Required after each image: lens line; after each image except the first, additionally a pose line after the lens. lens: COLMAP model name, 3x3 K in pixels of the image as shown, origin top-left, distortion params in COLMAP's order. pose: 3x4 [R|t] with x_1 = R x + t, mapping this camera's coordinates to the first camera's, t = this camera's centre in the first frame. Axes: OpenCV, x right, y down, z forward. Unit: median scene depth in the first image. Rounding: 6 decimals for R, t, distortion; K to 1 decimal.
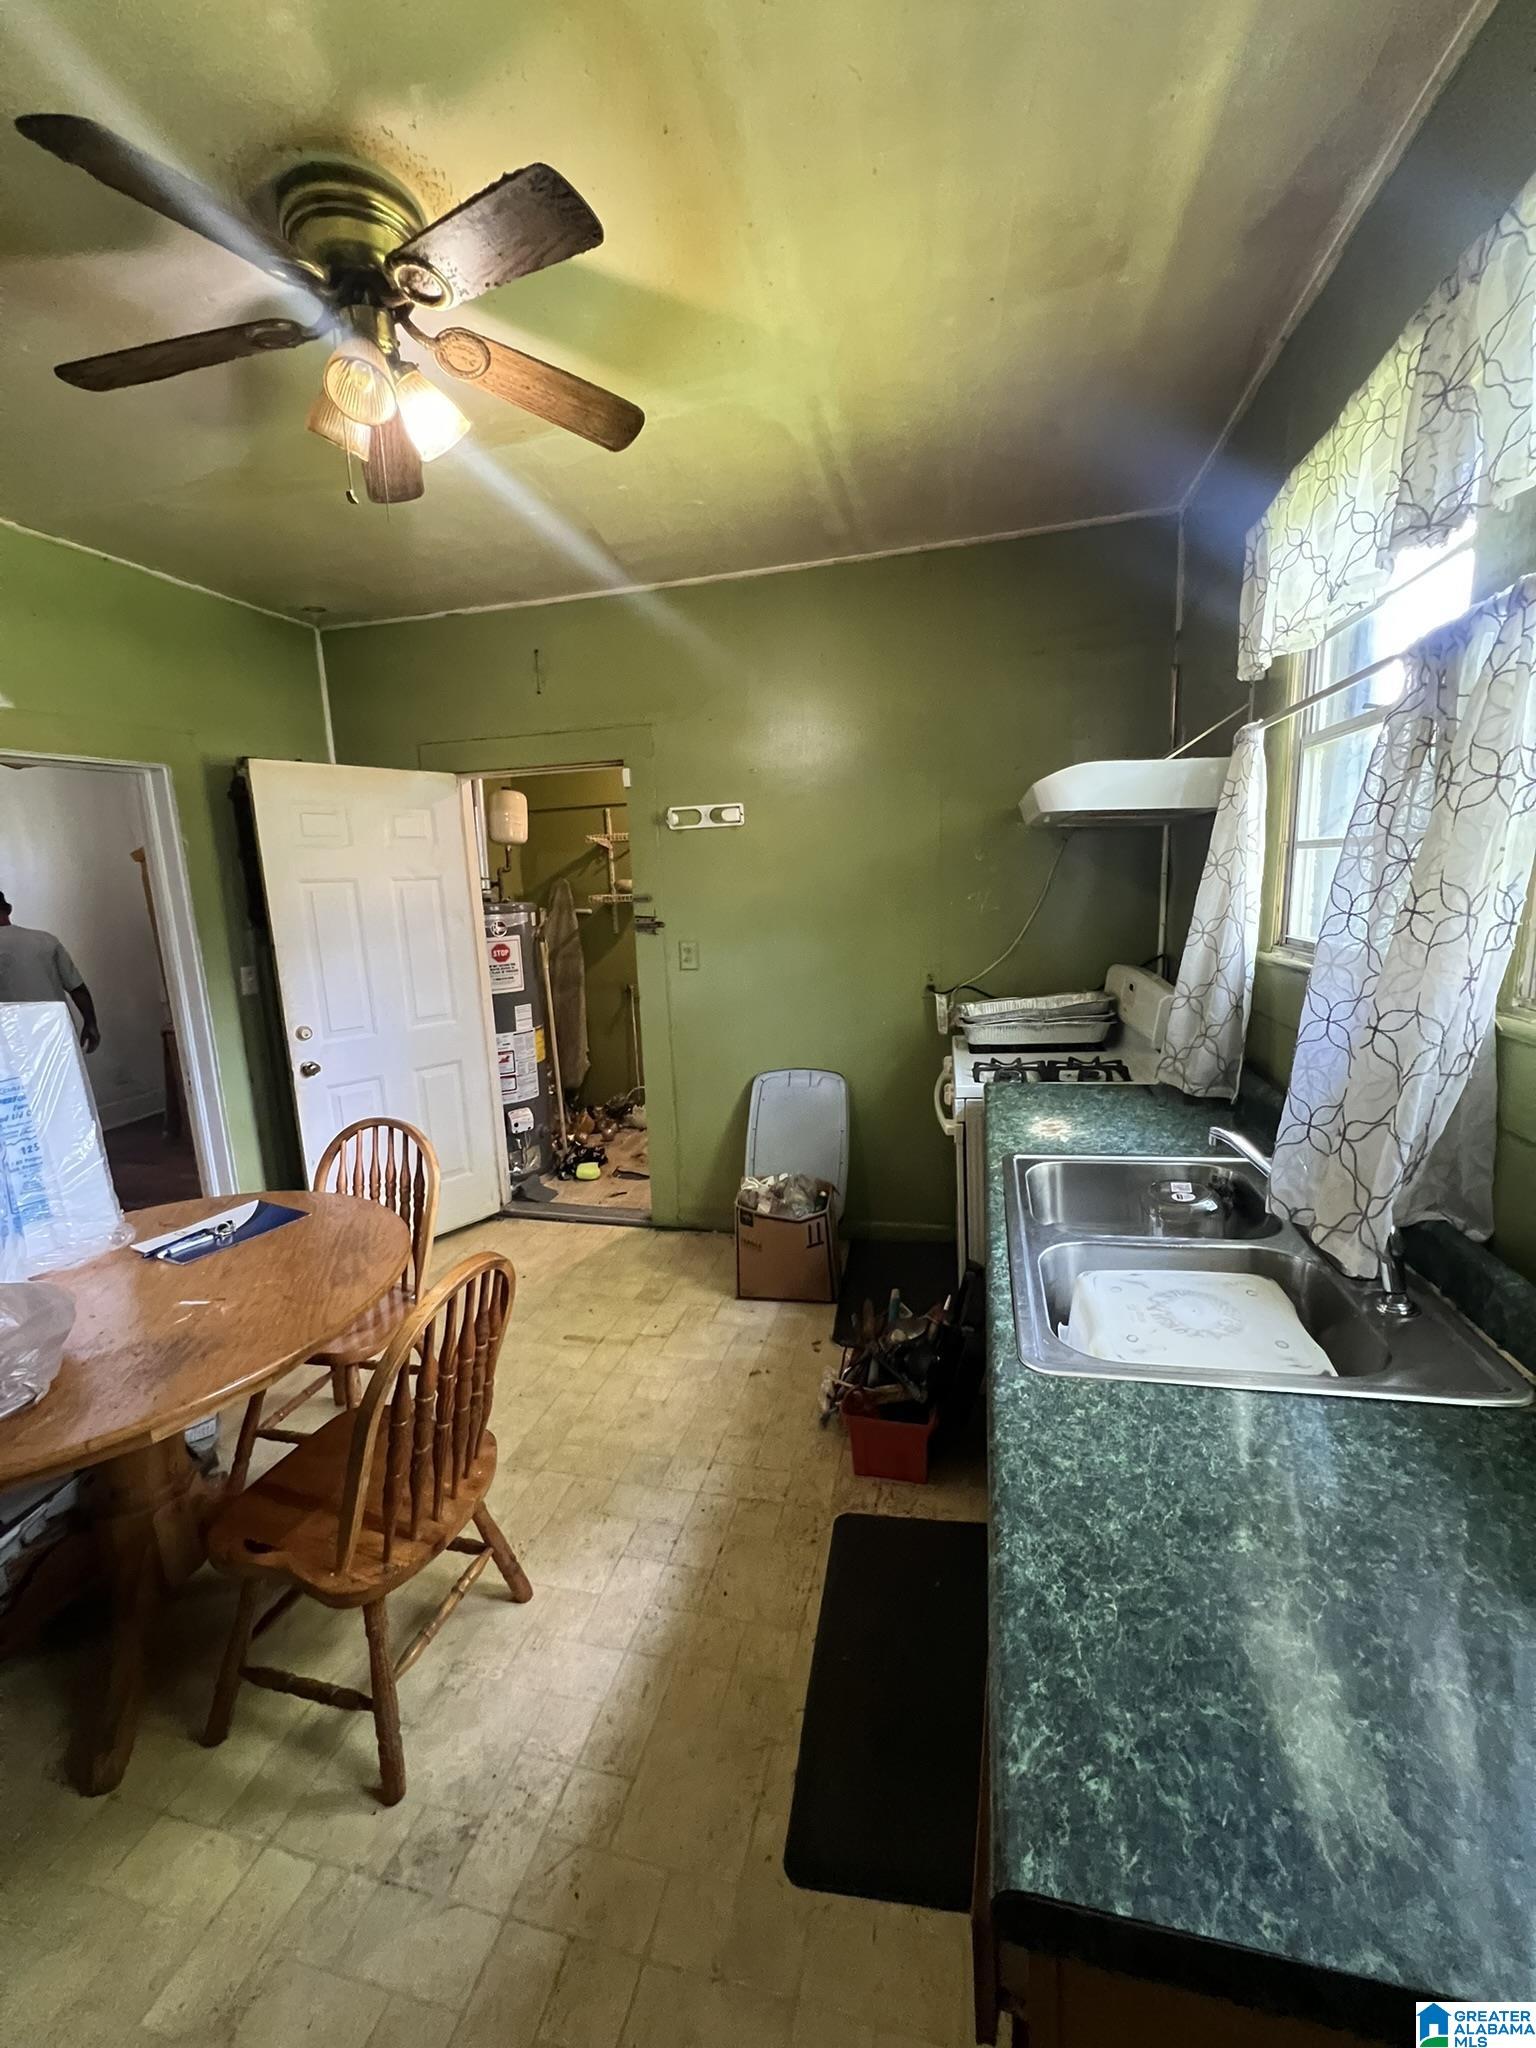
lens RADIAL K [[827.9, 0, 774.8], [0, 827.9, 1012.7], [0, 0, 1]] dist [-0.000115, -0.000045]
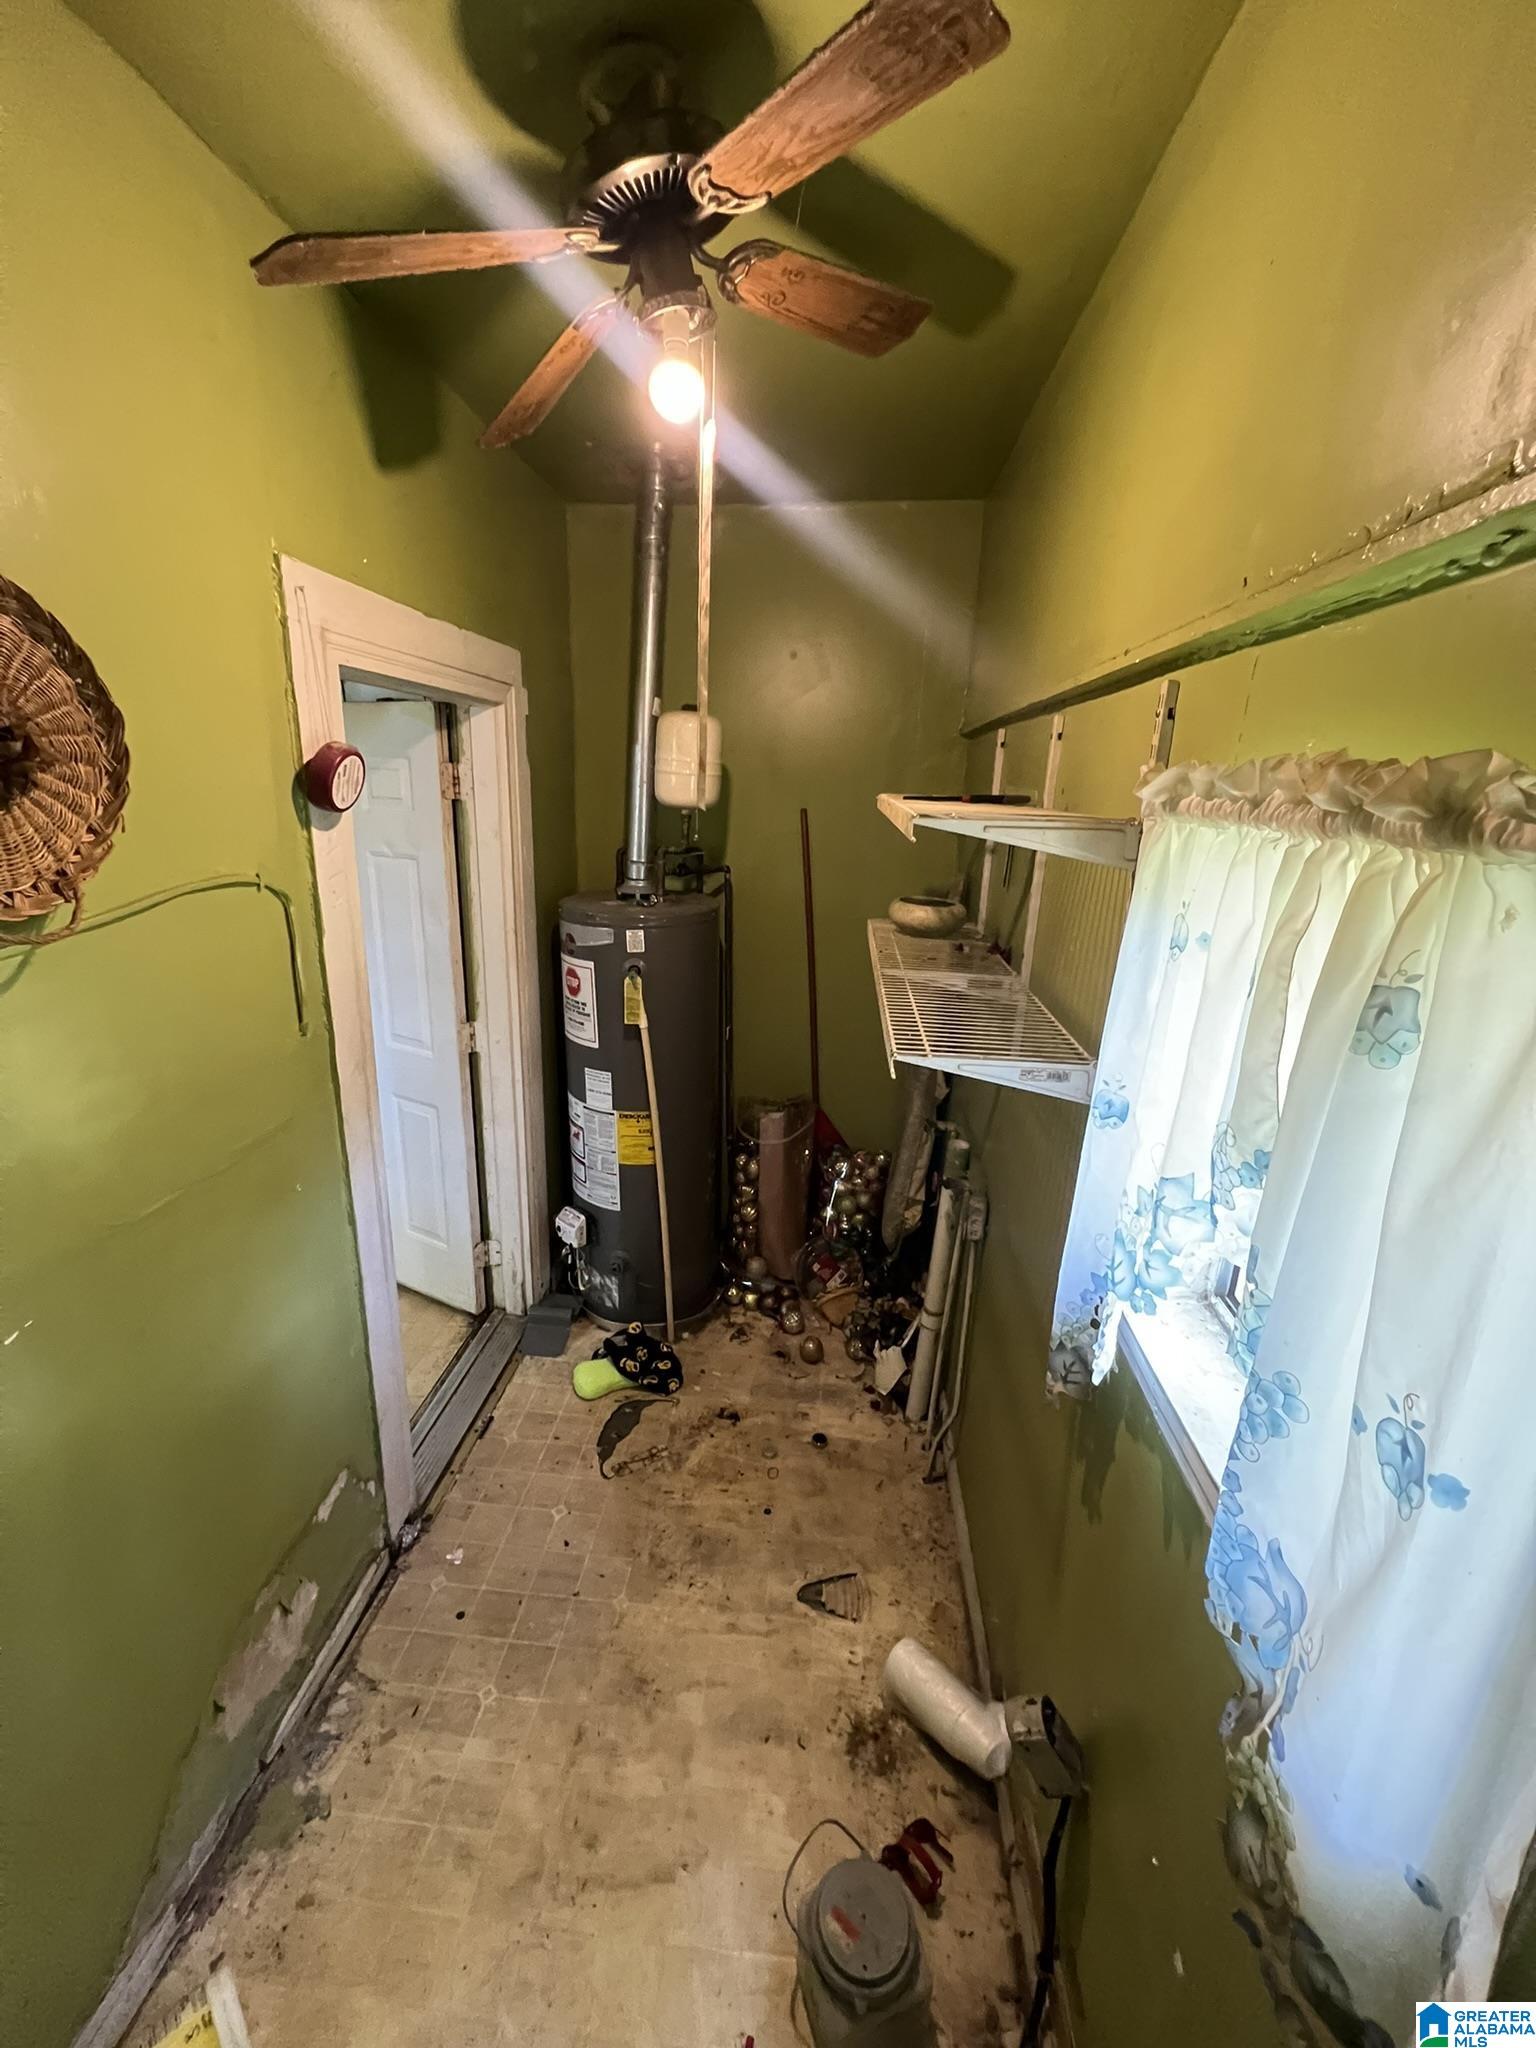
lens RADIAL K [[827.9, 0, 760.4], [0, 827.9, 1022.5], [0, 0, 1]] dist [-0.000115, -0.000045]
pose [[0.128247, 0.313584, -0.940860, 0.294627], [-0.194499, 0.938224, 0.286193, -0.250564], [0.972483, 0.146293, 0.181316, 1.017046]]
